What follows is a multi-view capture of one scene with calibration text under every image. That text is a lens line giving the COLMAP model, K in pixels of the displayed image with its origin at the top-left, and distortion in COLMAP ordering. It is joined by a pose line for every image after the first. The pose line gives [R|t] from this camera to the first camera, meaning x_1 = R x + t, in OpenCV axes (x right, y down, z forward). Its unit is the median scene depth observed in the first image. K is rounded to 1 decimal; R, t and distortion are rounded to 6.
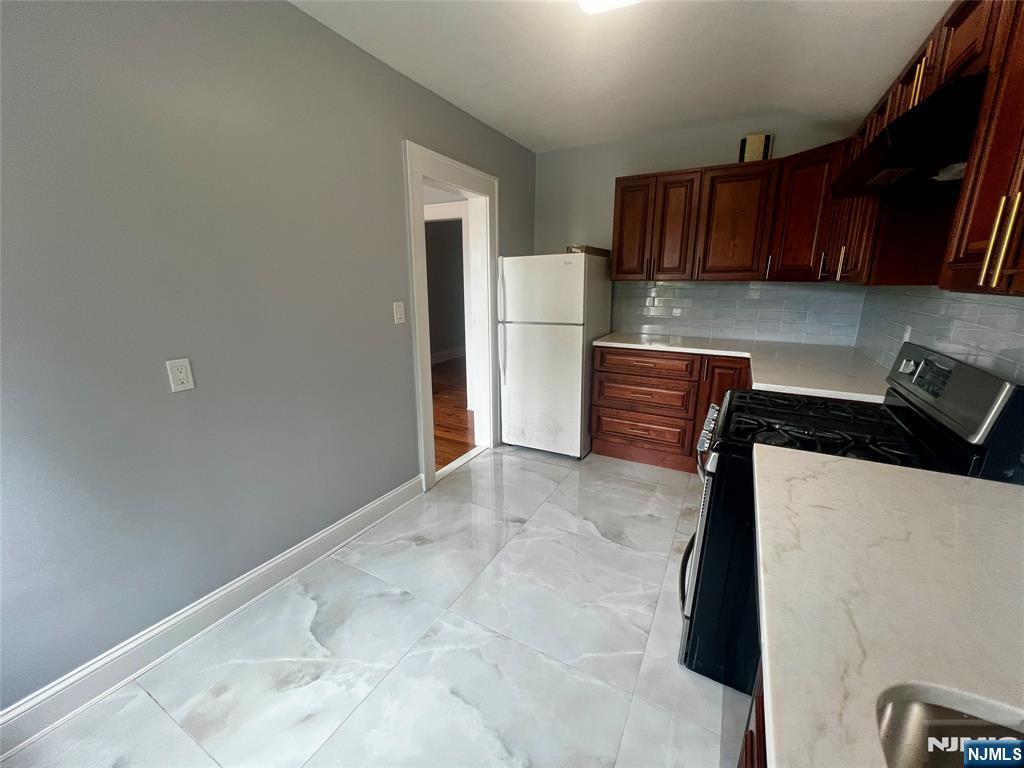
lens RADIAL K [[408.5, 0, 513.5], [0, 408.5, 382.5], [0, 0, 1]] dist [-0.000881, 0.000362]
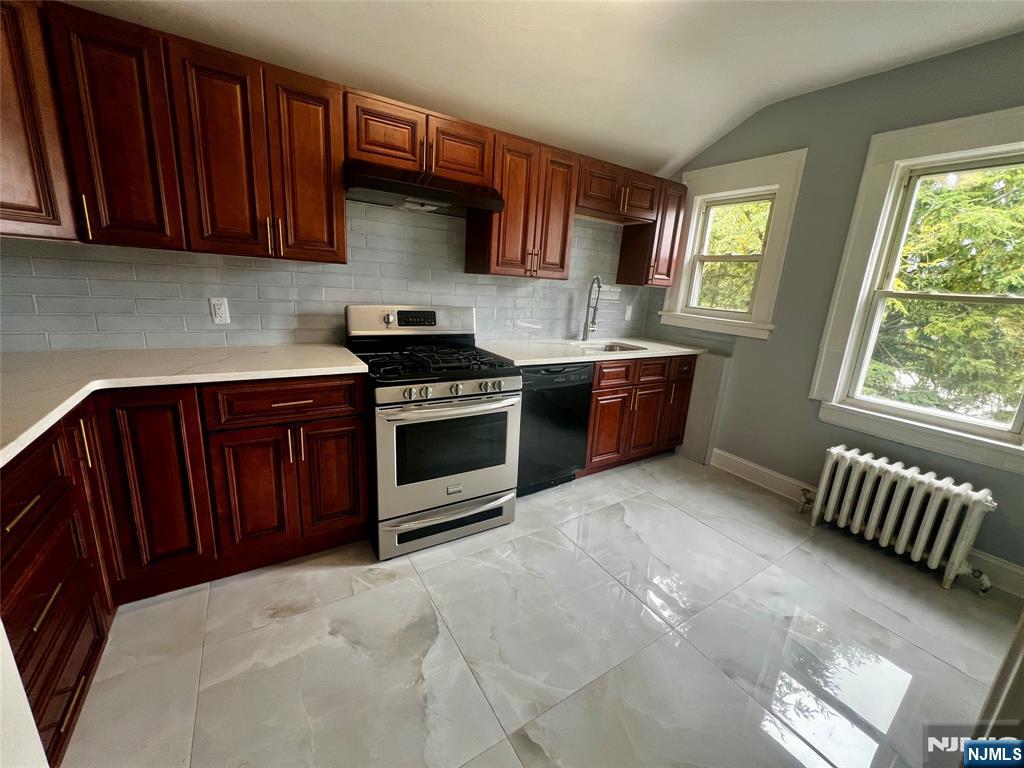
lens RADIAL K [[408.5, 0, 510.8], [0, 408.5, 382.2], [0, 0, 1]] dist [-0.000881, 0.000362]
pose [[-0.871130, -0.167018, 0.461777, -0.103820], [0.061787, 0.895626, 0.440496, -0.230074], [-0.487150, 0.412261, -0.769887, 0.990828]]
